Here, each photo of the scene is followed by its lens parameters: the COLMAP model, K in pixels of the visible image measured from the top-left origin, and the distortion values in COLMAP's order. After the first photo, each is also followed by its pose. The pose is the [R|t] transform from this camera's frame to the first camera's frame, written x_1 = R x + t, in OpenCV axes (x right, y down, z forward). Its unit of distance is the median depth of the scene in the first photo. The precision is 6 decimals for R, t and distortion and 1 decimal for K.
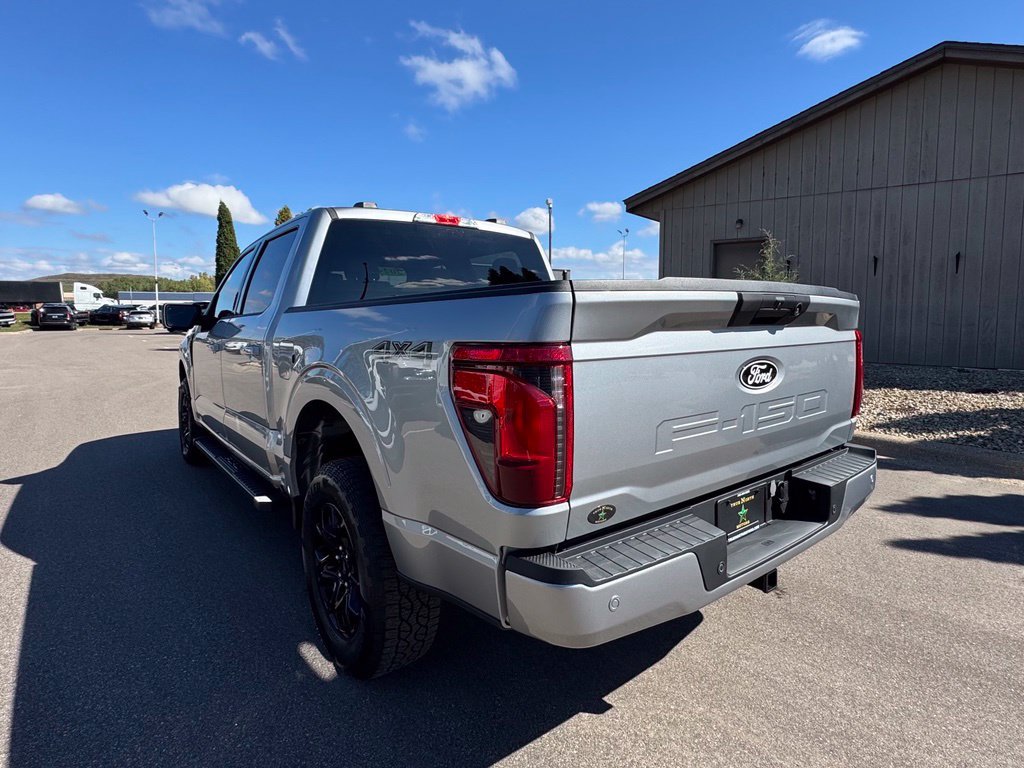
lens RADIAL K [[561.0, 0, 554.3], [0, 561.0, 354.0], [0, 0, 1]] dist [0.001762, 0.000096]
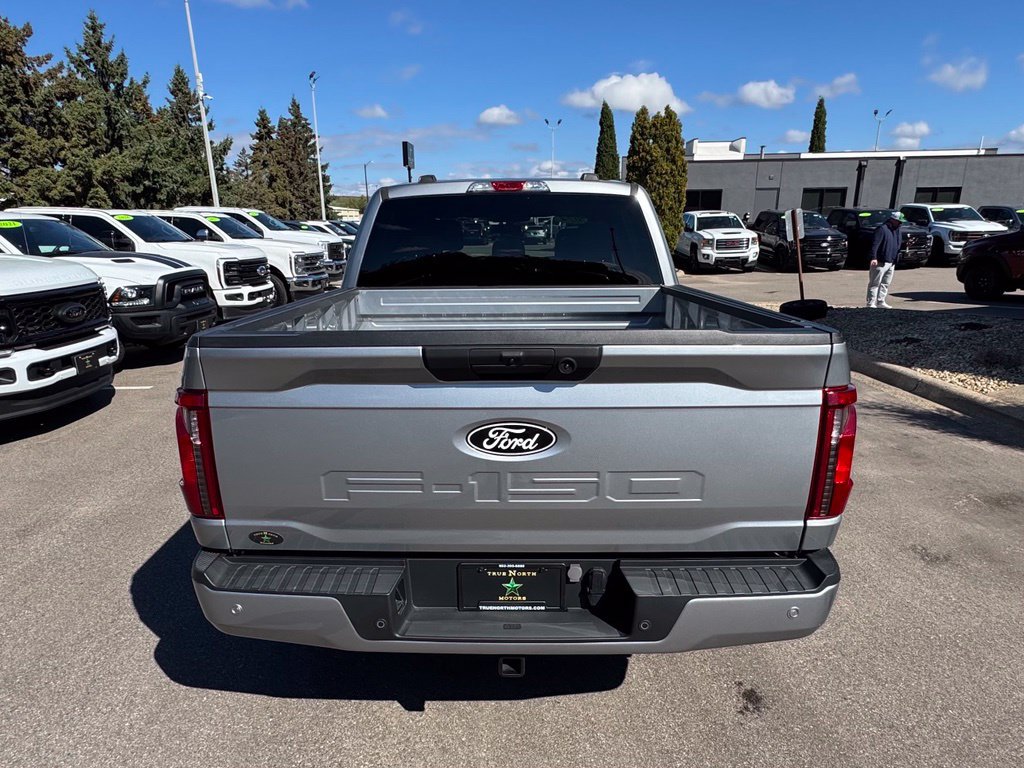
lens RADIAL K [[654.8, 0, 507.8], [0, 654.8, 418.6], [0, 0, 1]] dist [0.008492, -0.004602]
pose [[0.754041, 0.186677, -0.629742, 0.572431], [-0.044674, 0.971118, 0.234380, -0.129562], [0.655307, -0.148599, 0.740602, 0.172601]]
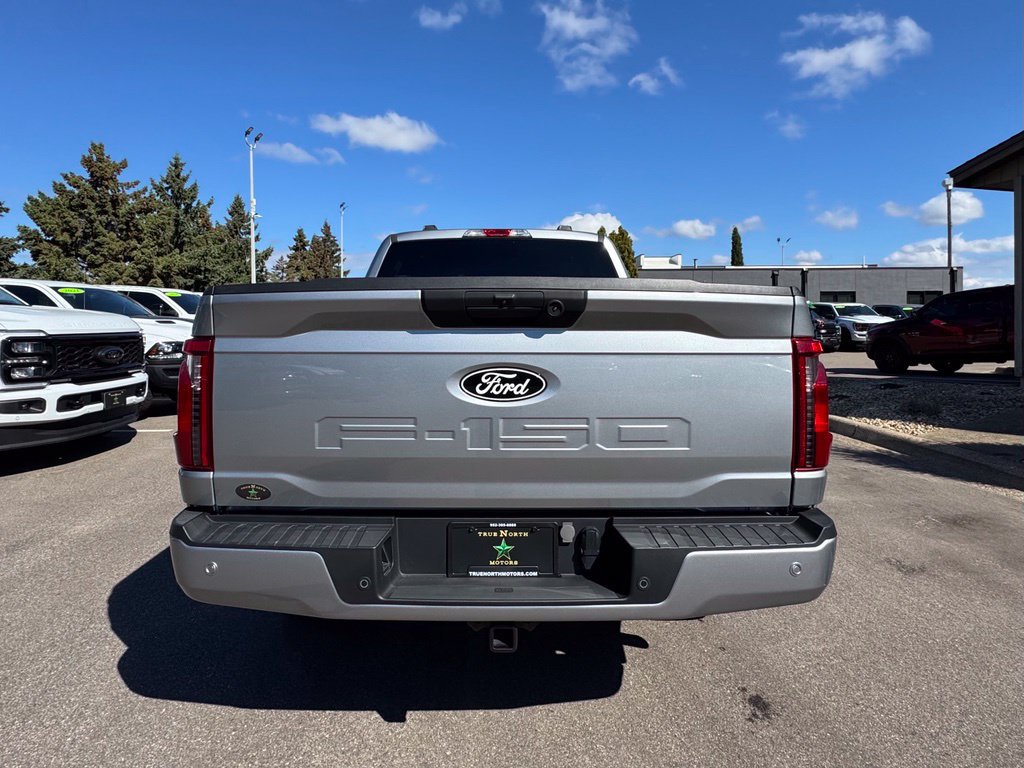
lens RADIAL K [[561.0, 0, 507.1], [0, 561.0, 315.5], [0, 0, 1]] dist [0.001762, 0.000096]
pose [[0.769601, -0.006782, -0.638489, 0.546599], [-0.047403, 0.996577, -0.067722, -0.006234], [0.636763, 0.082385, 0.766645, 0.201677]]
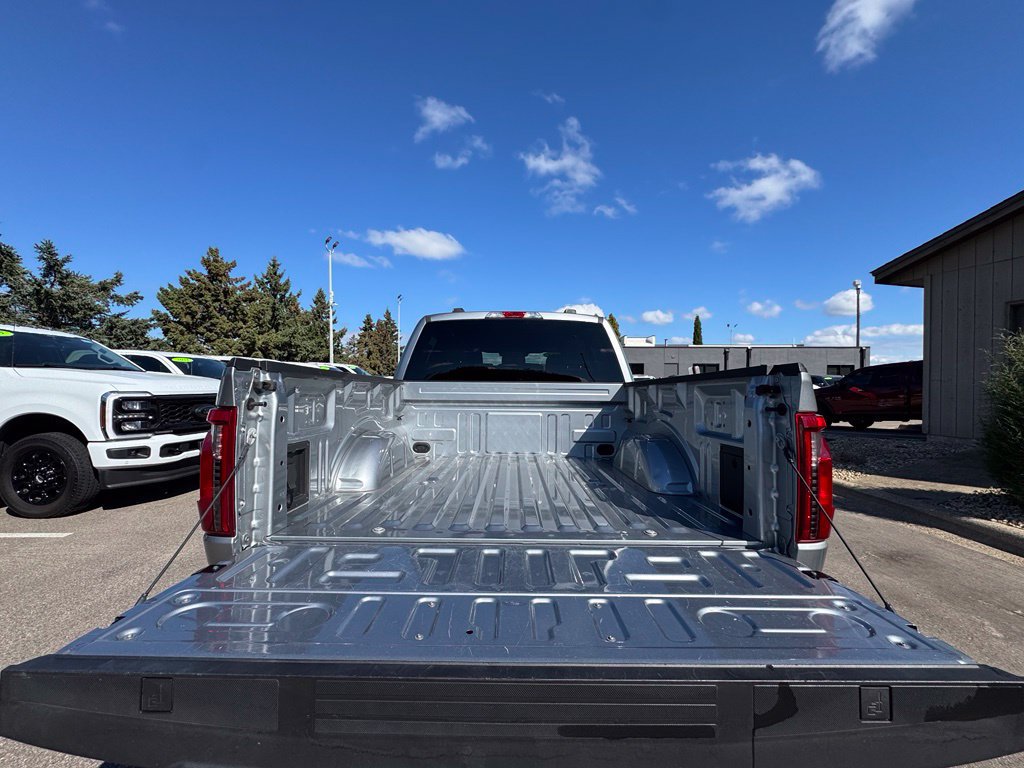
lens RADIAL K [[417.6, 0, 517.2], [0, 417.6, 382.5], [0, 0, 1]] dist [0.000844, -0.000567]
pose [[0.760534, 0.002908, -0.649291, 0.471199], [-0.056919, 0.996439, -0.062208, -0.022488], [0.646798, 0.084268, 0.757992, 0.297378]]
